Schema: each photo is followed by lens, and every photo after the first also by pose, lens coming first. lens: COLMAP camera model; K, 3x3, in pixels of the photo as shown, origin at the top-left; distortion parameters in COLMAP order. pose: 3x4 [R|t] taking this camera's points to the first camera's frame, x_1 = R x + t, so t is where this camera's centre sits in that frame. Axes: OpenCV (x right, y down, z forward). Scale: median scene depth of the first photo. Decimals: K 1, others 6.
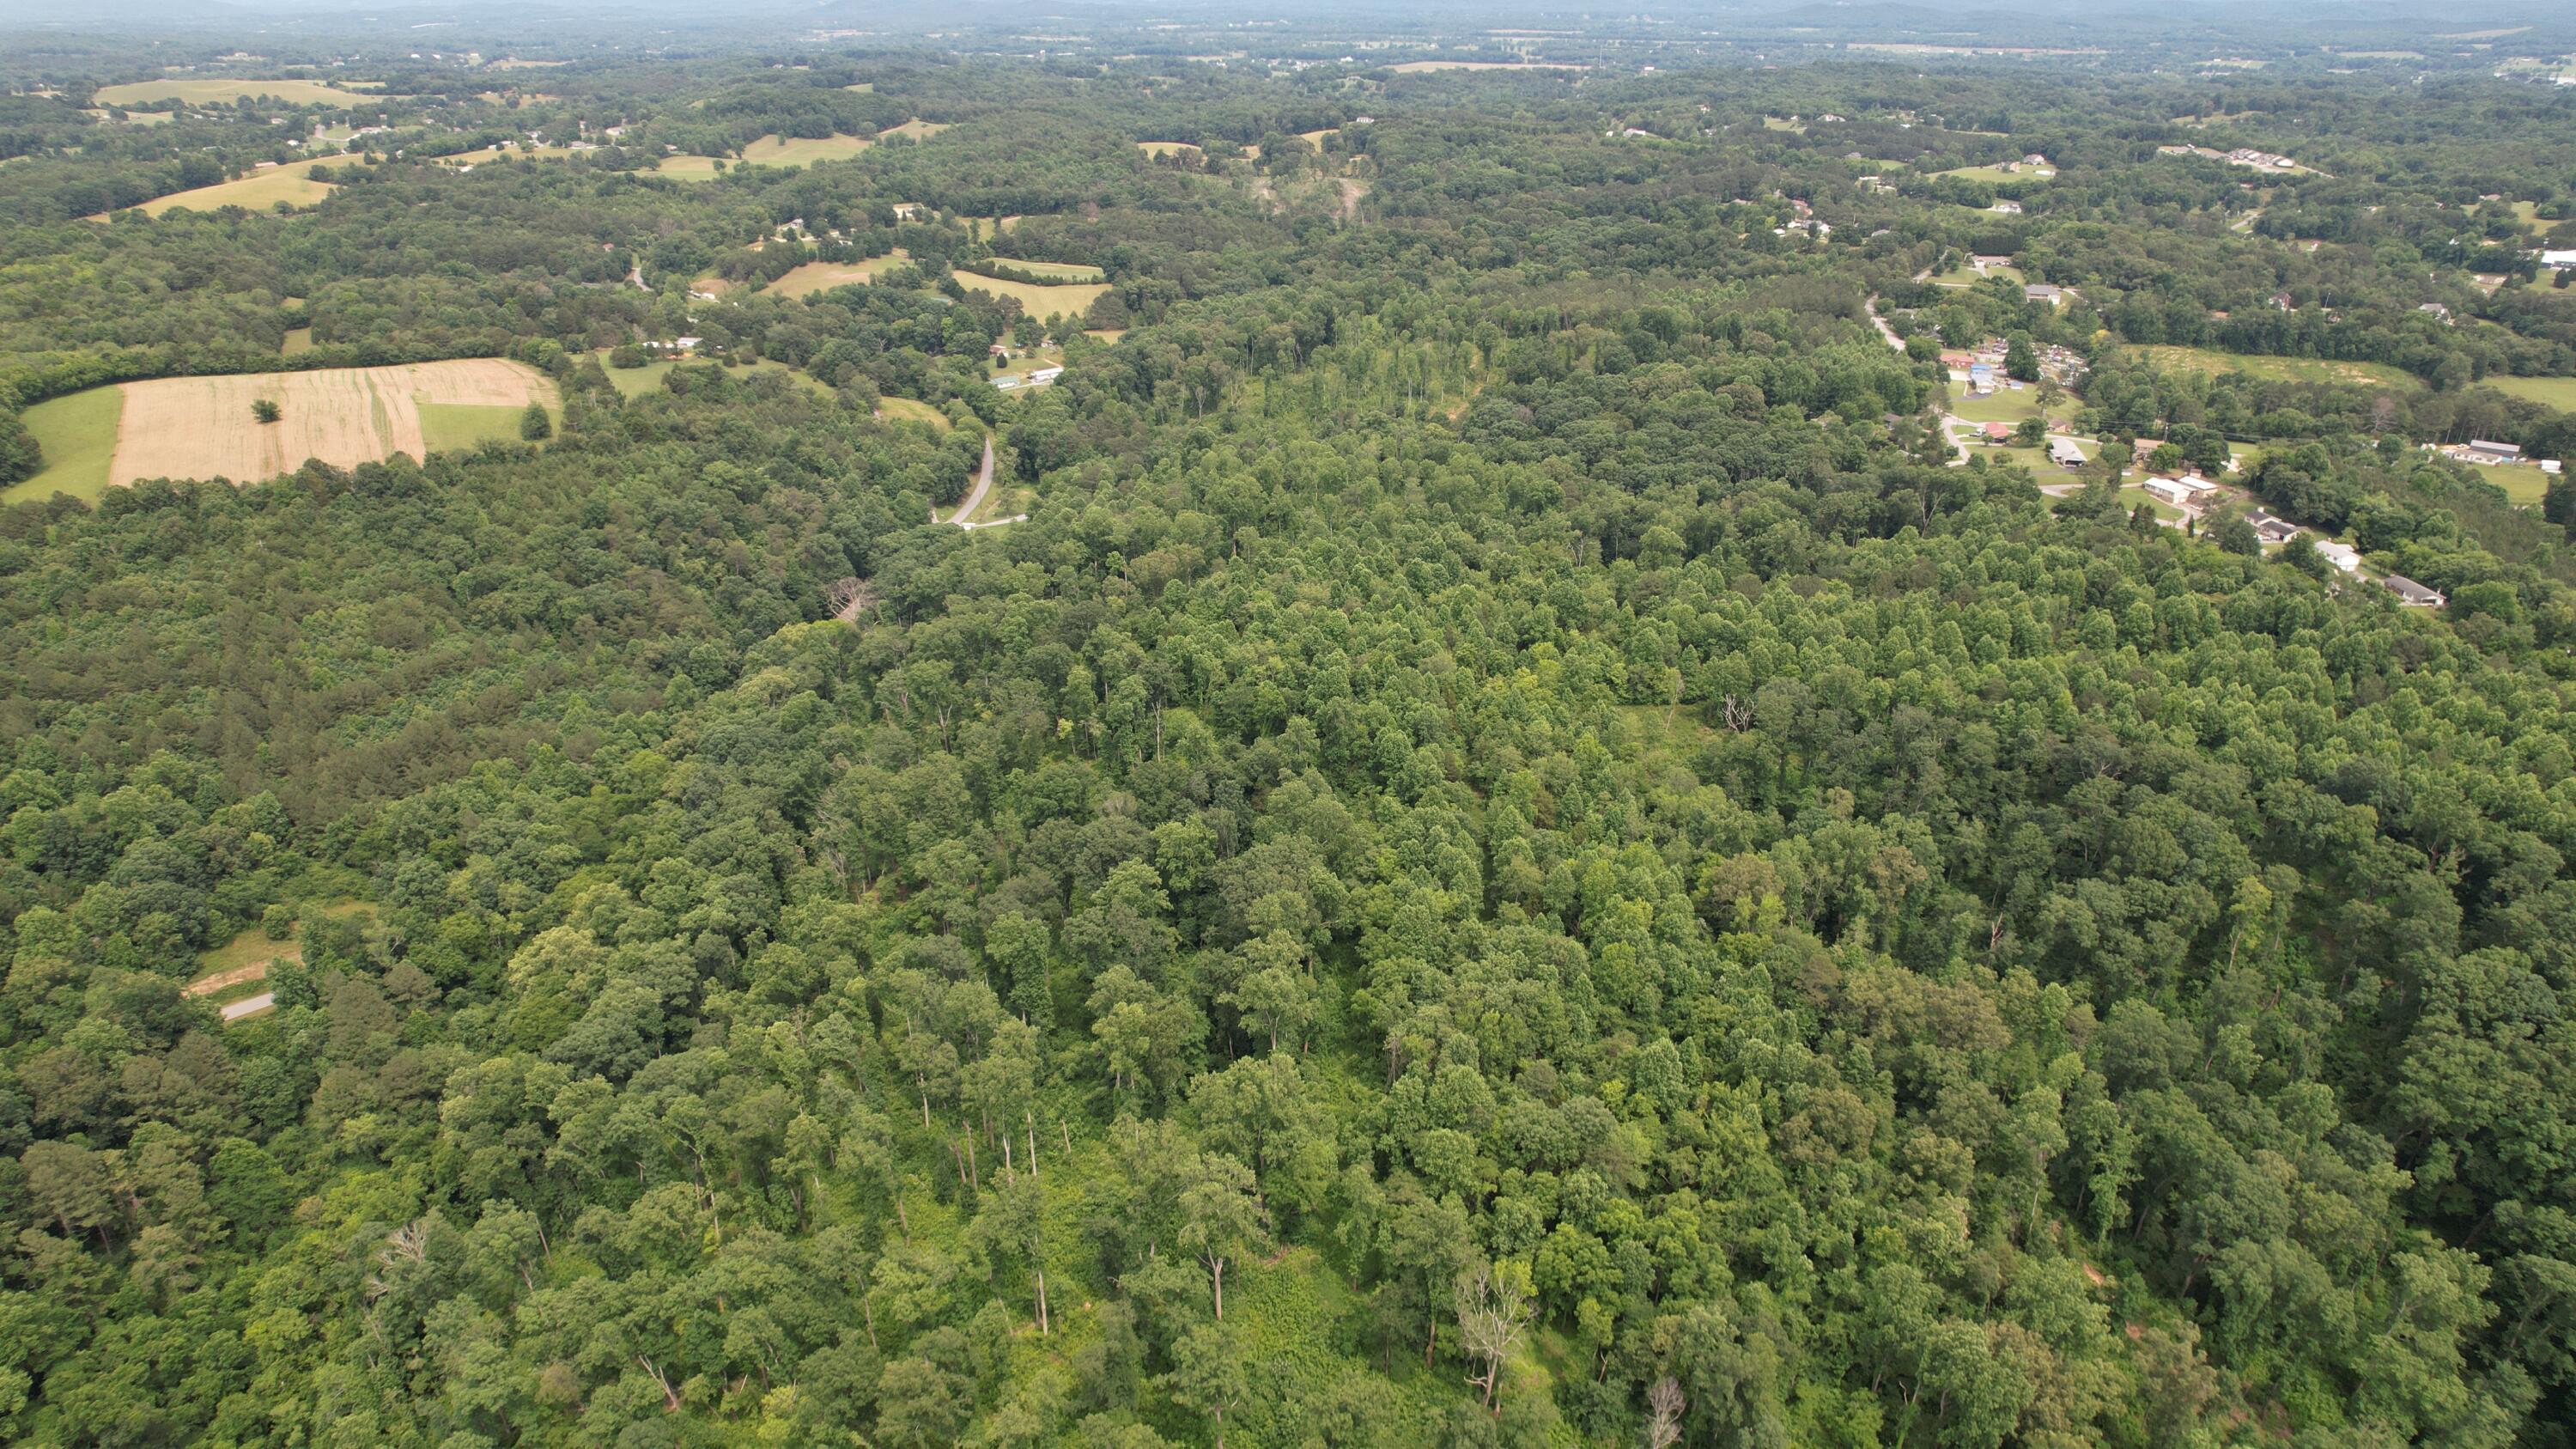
lens RADIAL K [[1646.0, 0, 1297.4], [0, 1646.0, 729.2], [0, 0, 1]] dist [-0.078837, 0.071514]
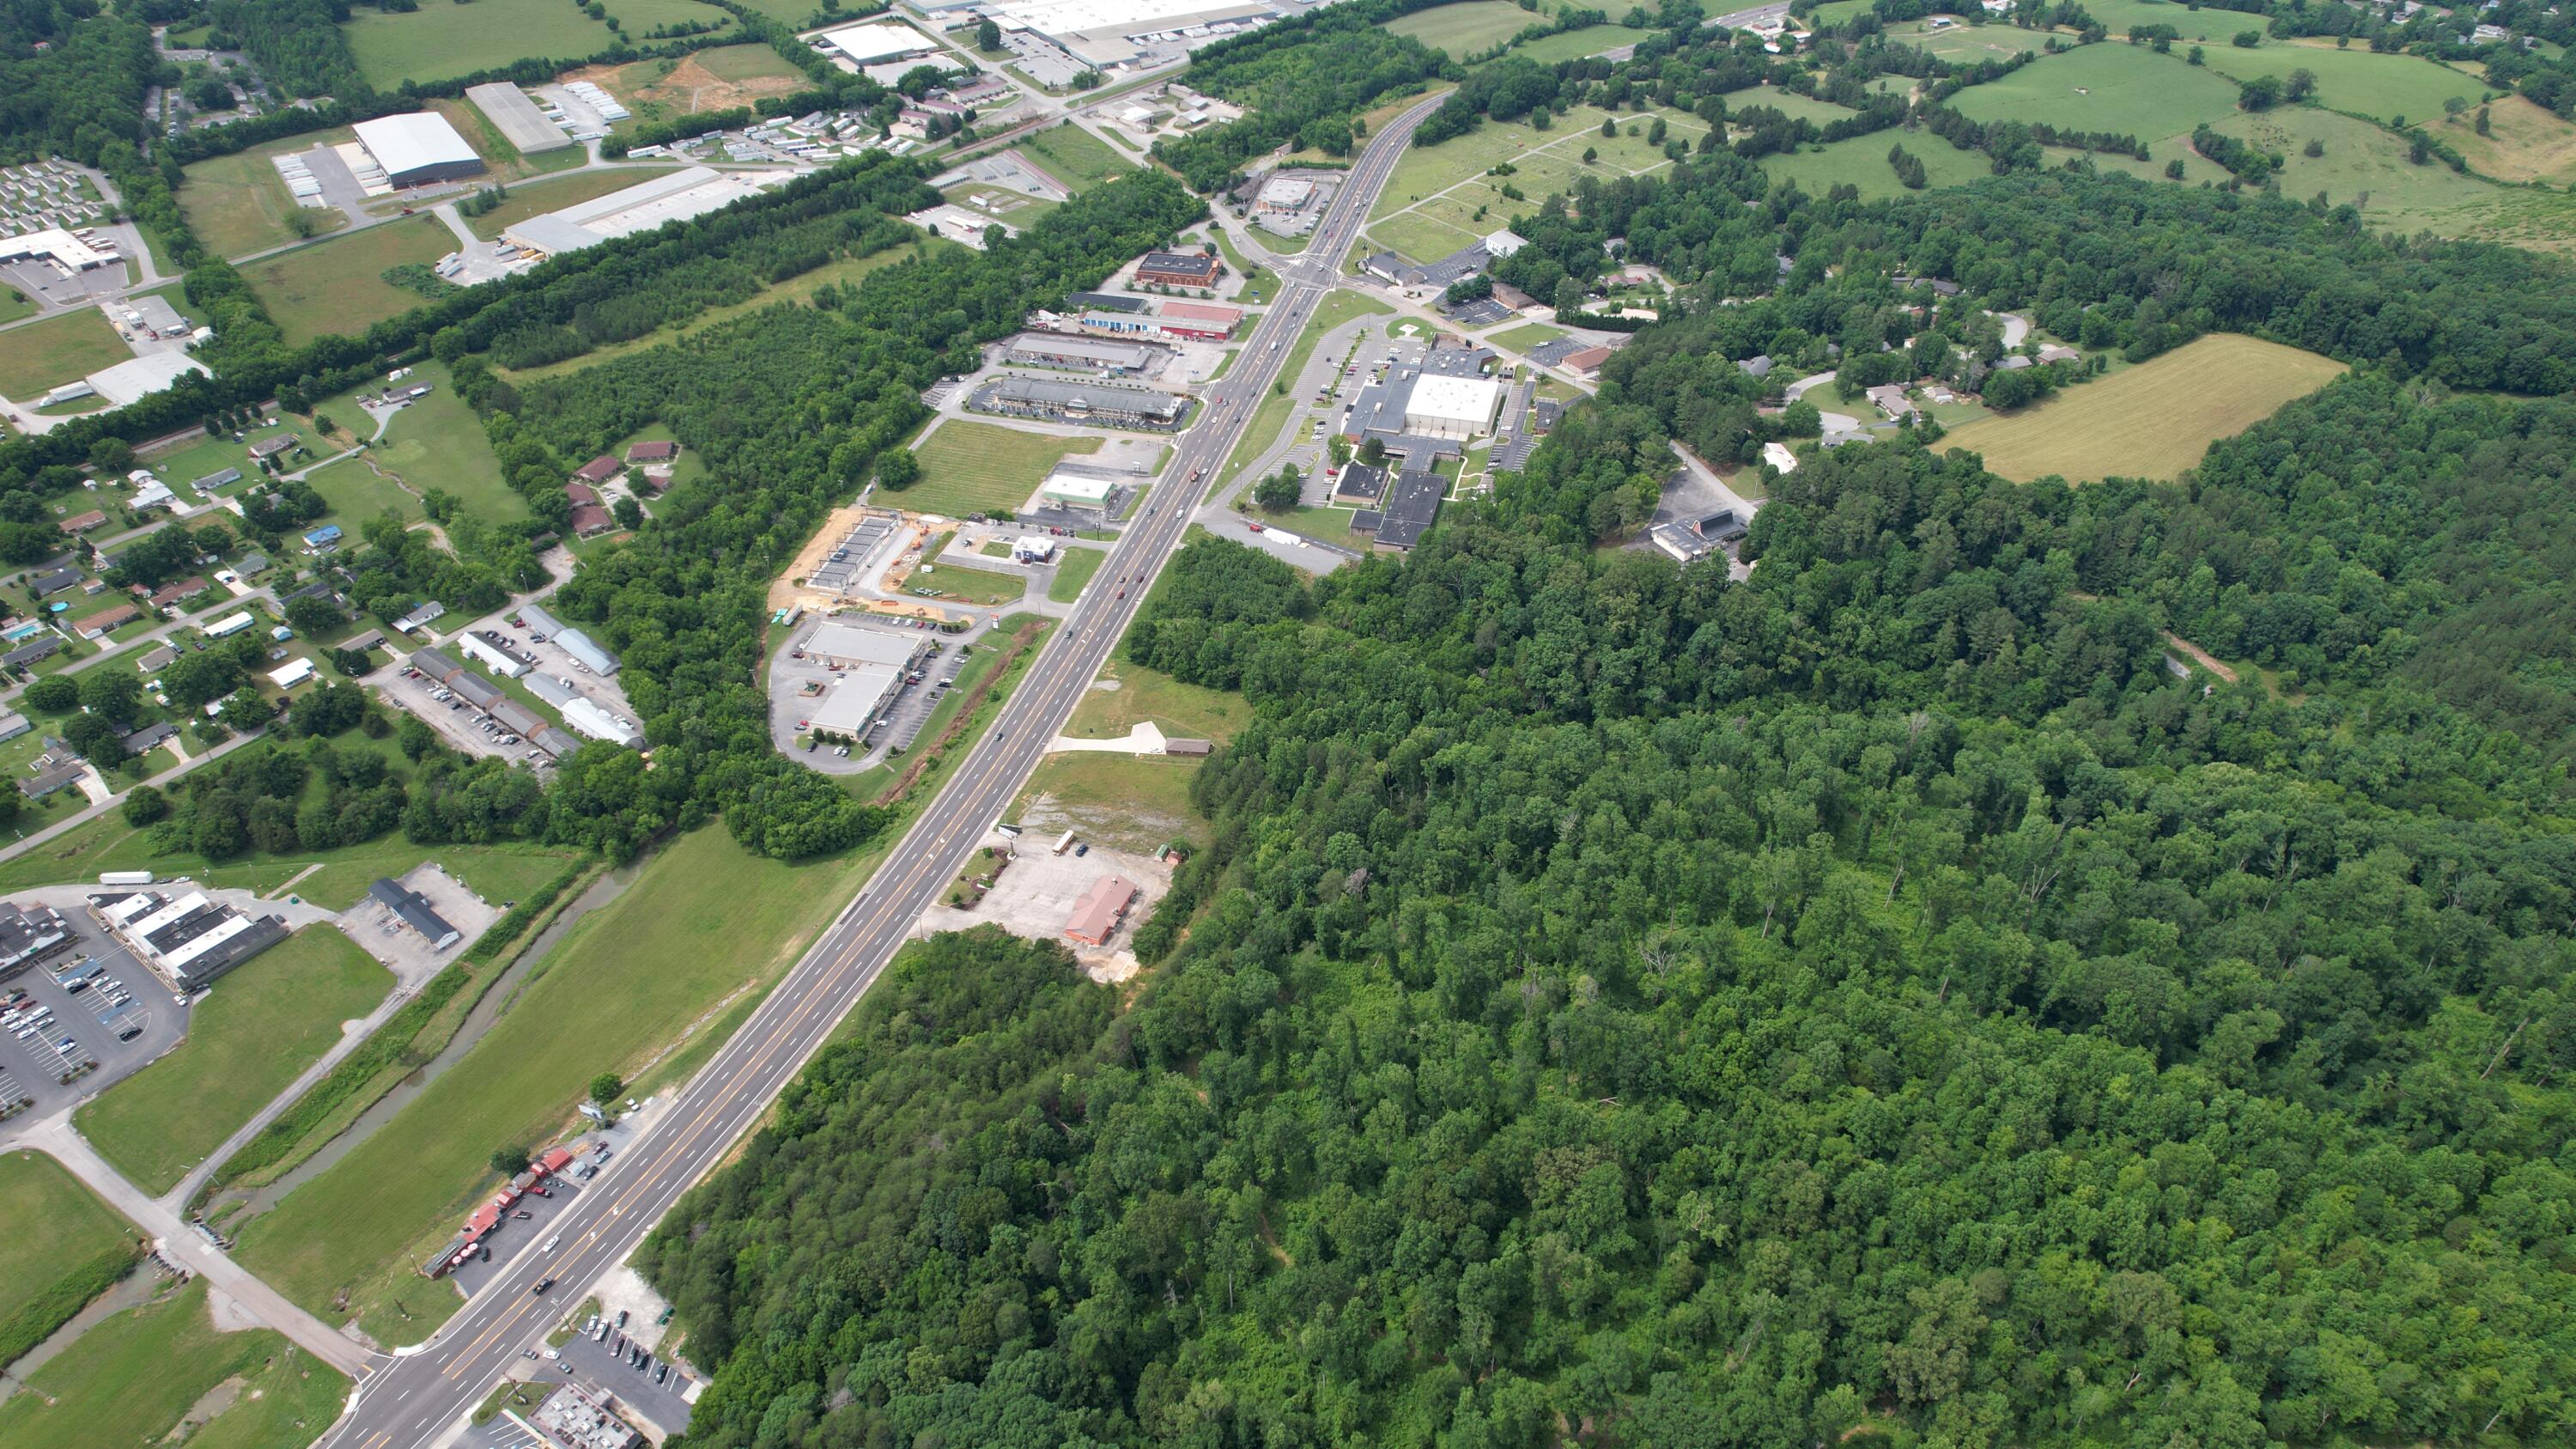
lens RADIAL K [[1646.0, 0, 1311.1], [0, 1646.0, 722.3], [0, 0, 1]] dist [-0.078837, 0.071514]
pose [[-0.378629, 0.558099, -0.738354, 0.392290], [-0.399064, 0.621346, 0.674297, -0.237118], [0.835098, 0.549959, -0.012543, 0.136250]]
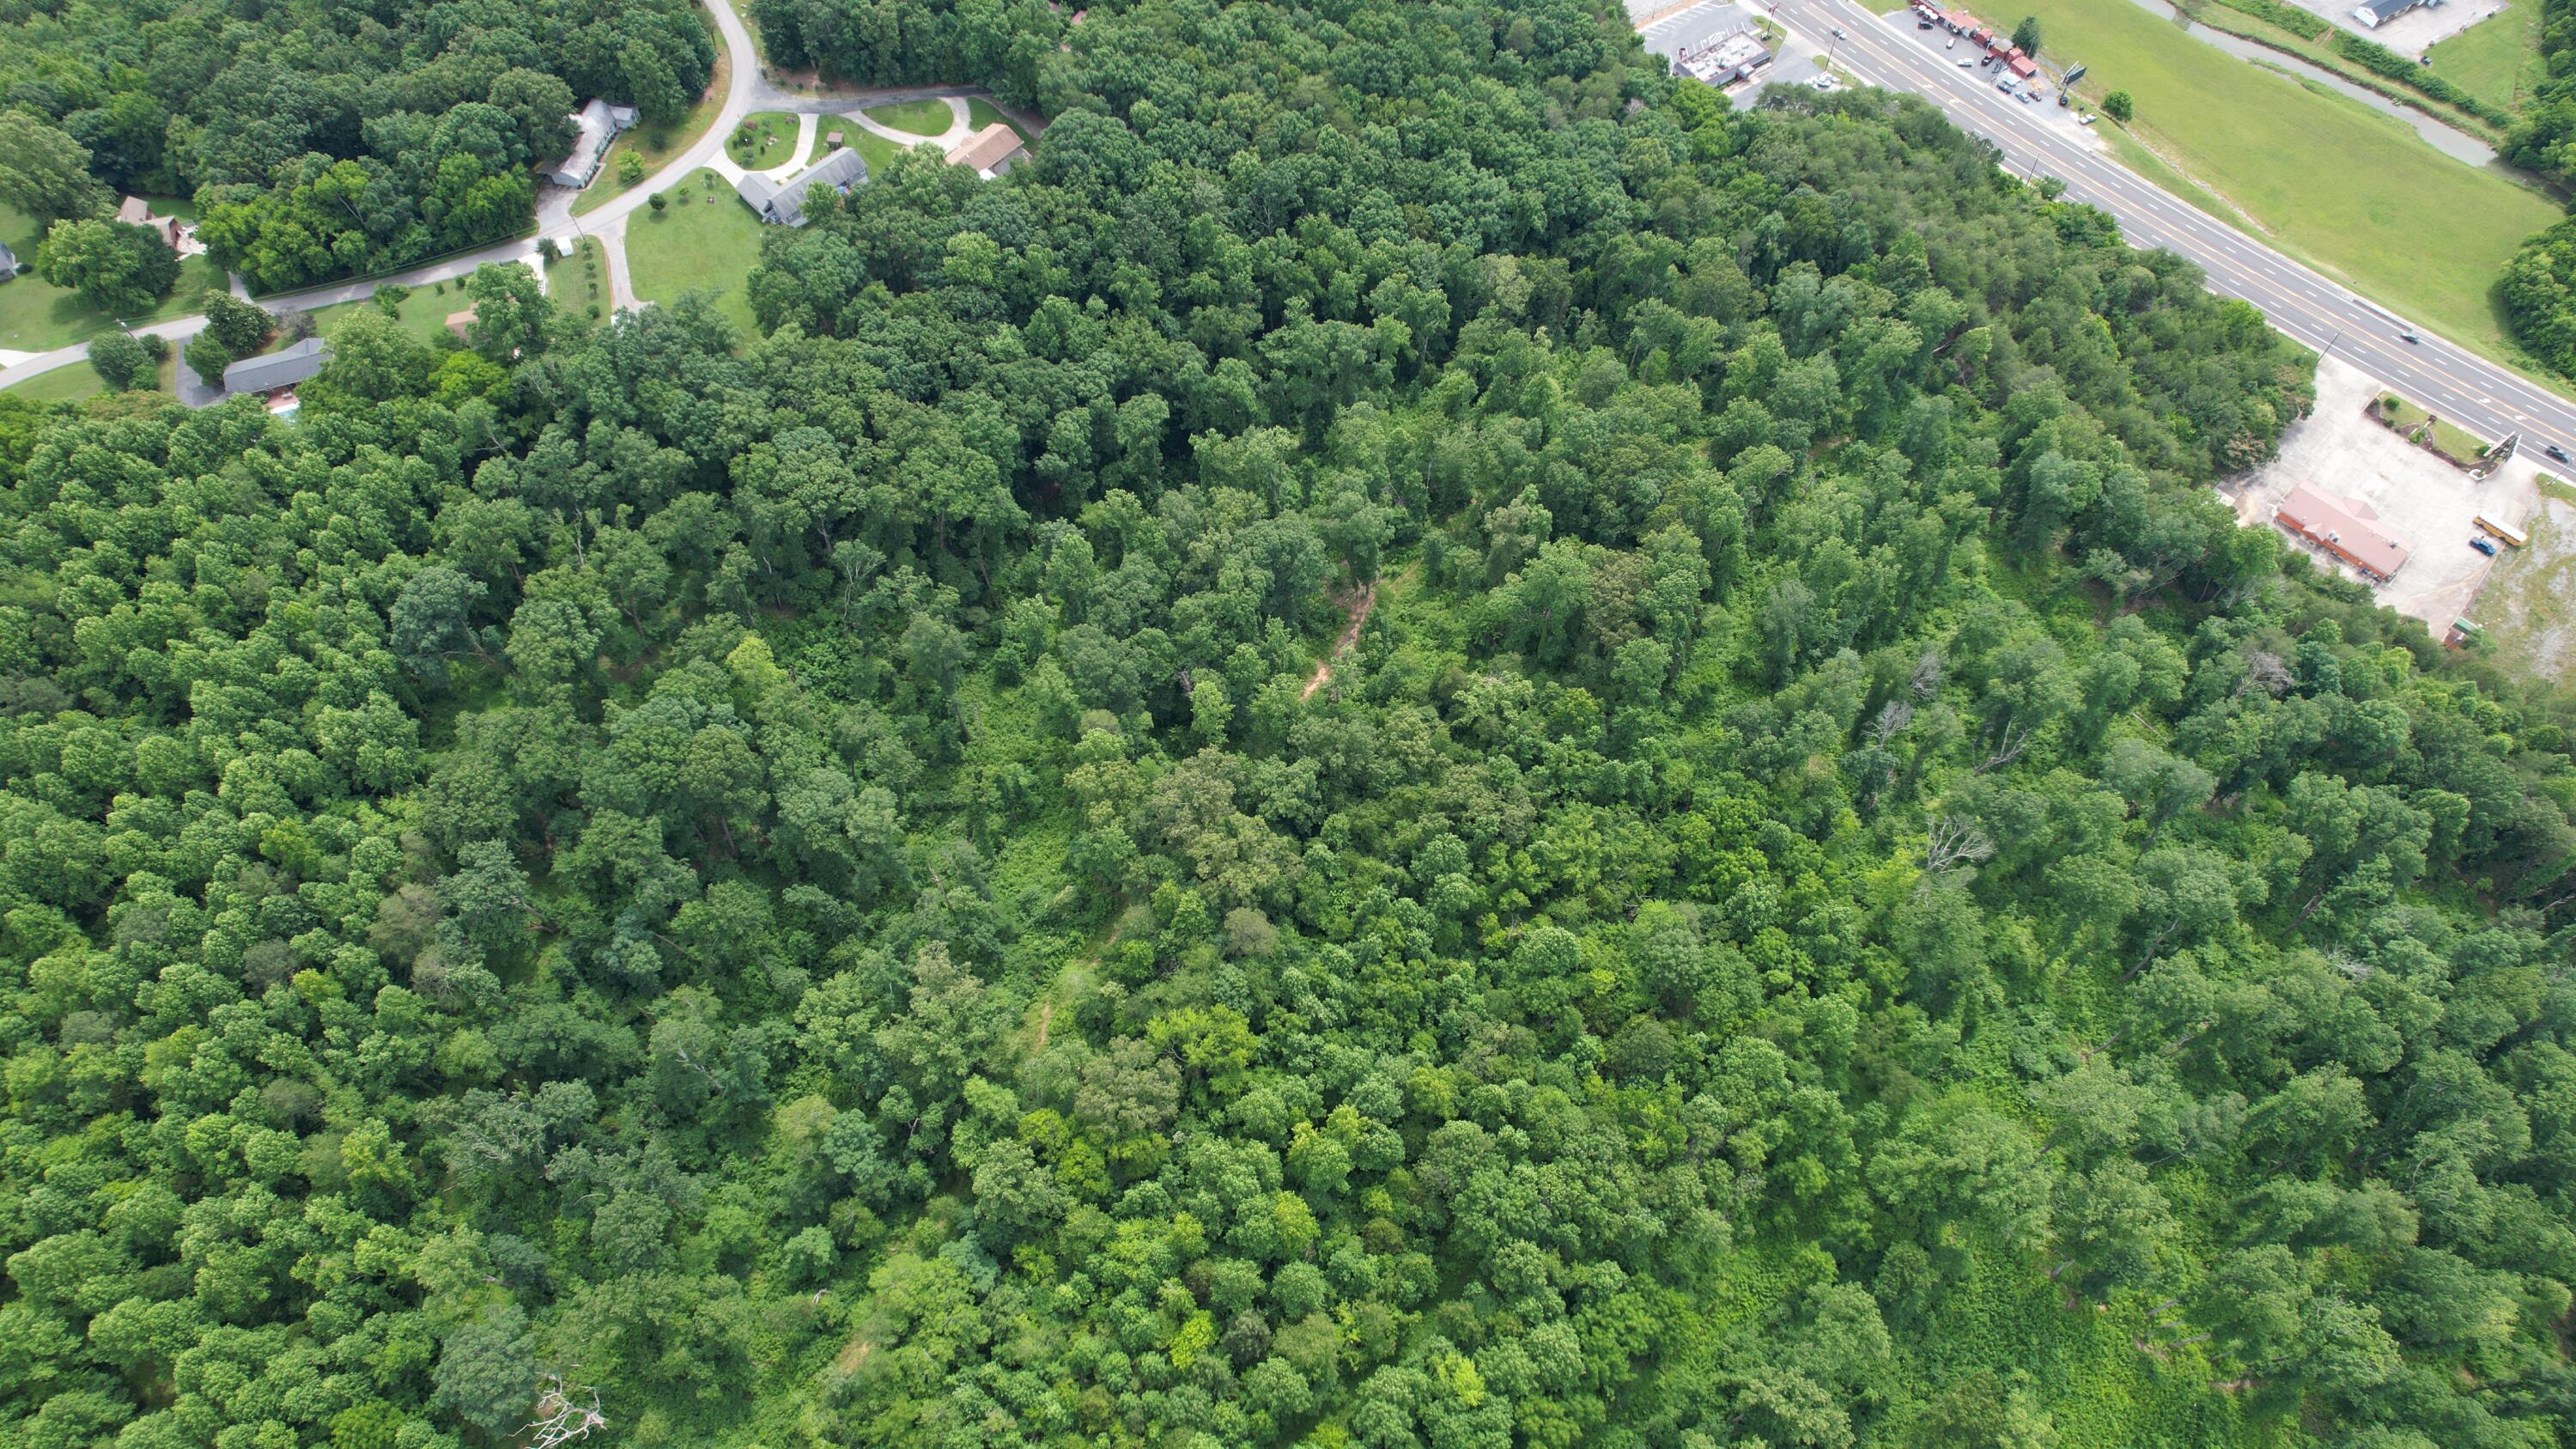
lens RADIAL K [[1646.0, 0, 1308.8], [0, 1646.0, 721.1], [0, 0, 1]] dist [-0.078837, 0.071514]
pose [[-0.705864, -0.610170, 0.359790, 0.021720], [0.300645, 0.201842, 0.932133, -0.224031], [-0.641380, 0.766128, 0.040971, 0.298973]]
